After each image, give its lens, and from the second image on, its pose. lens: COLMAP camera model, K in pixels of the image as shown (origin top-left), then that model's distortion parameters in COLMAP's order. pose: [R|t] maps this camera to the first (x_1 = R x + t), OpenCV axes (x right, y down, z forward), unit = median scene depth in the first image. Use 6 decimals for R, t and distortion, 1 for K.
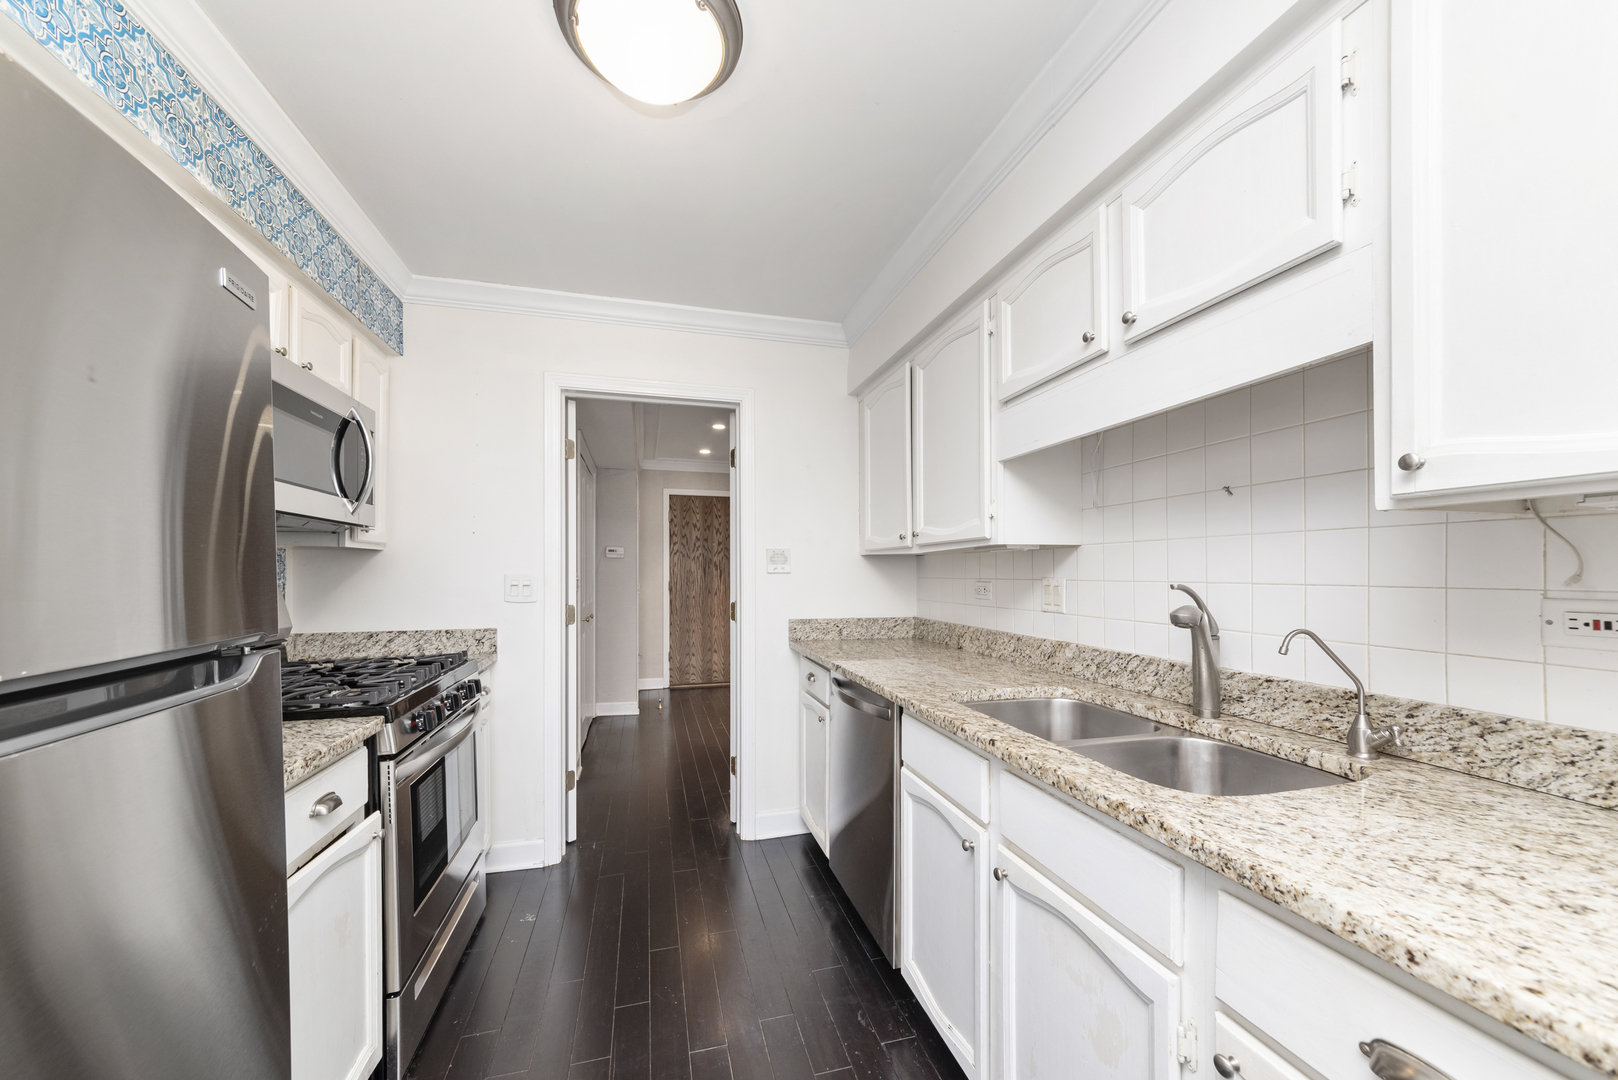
lens RADIAL K [[582.6, 0, 806.4], [0, 582.6, 563.4], [0, 0, 1]] dist [-0.000461, 0.000048]
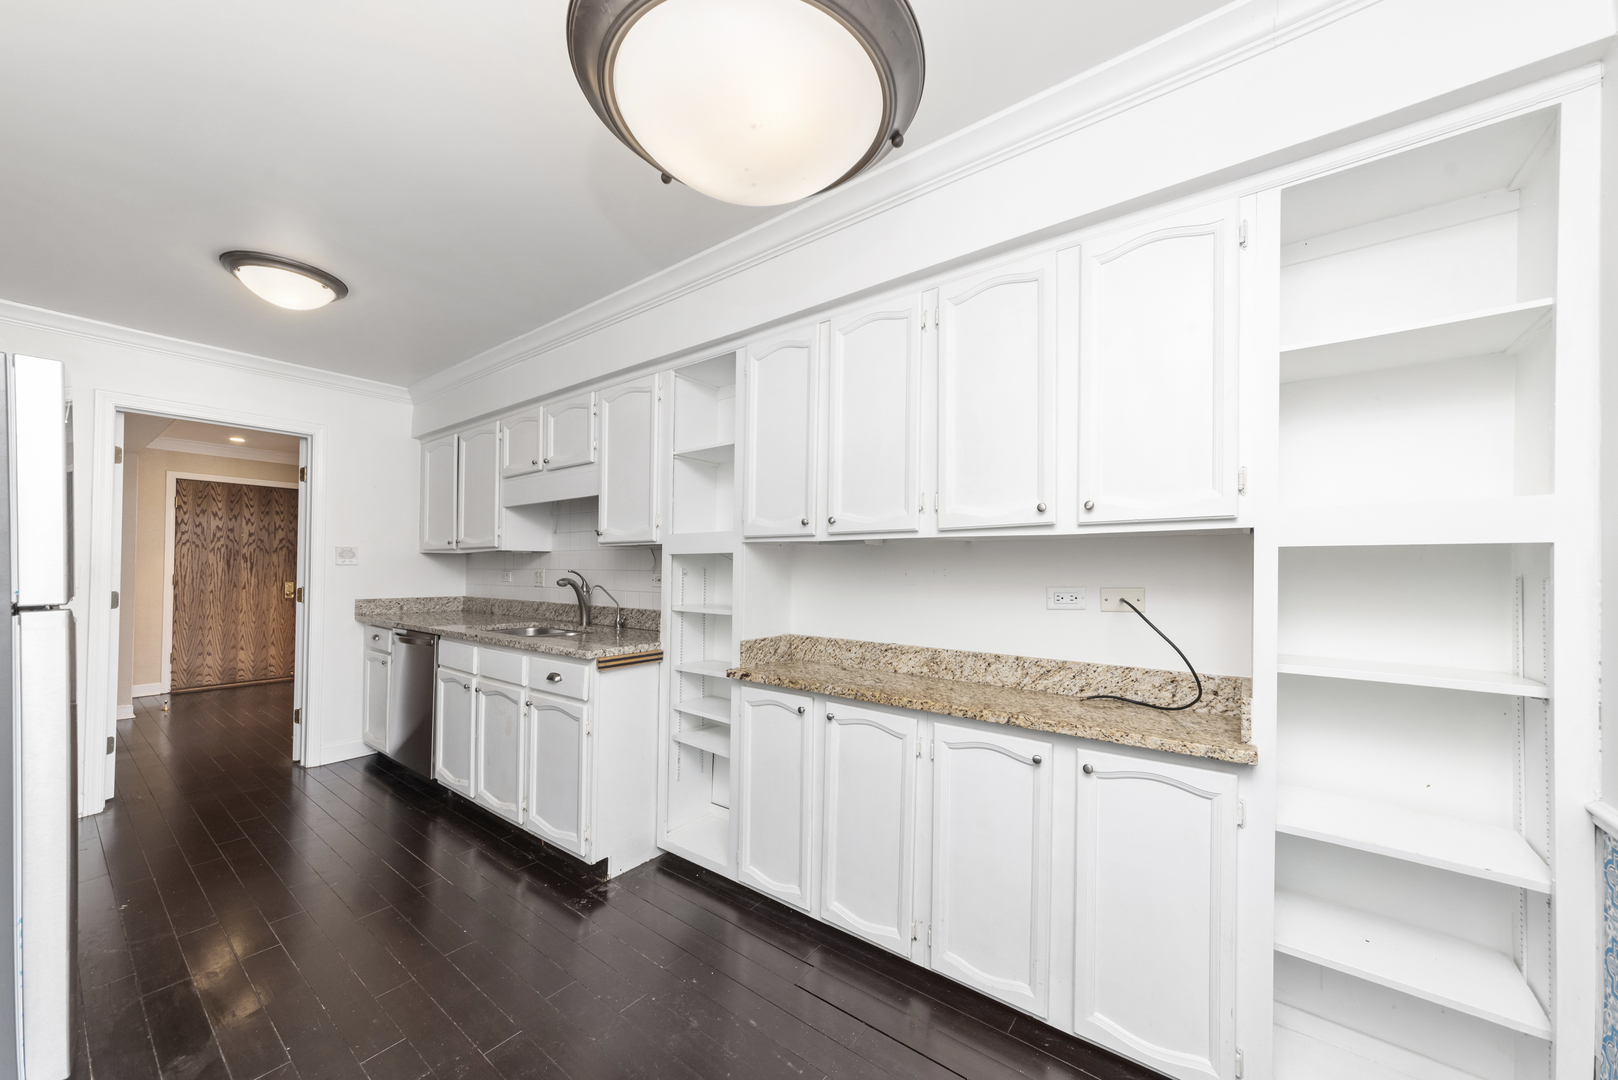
lens RADIAL K [[582.6, 0, 806.4], [0, 582.6, 563.4], [0, 0, 1]] dist [-0.000461, 0.000048]
pose [[0.789986, 0.016278, 0.612908, -0.034374], [-0.017790, 0.999835, -0.003625, -0.000178], [-0.612866, -0.008040, 0.790146, -0.742400]]
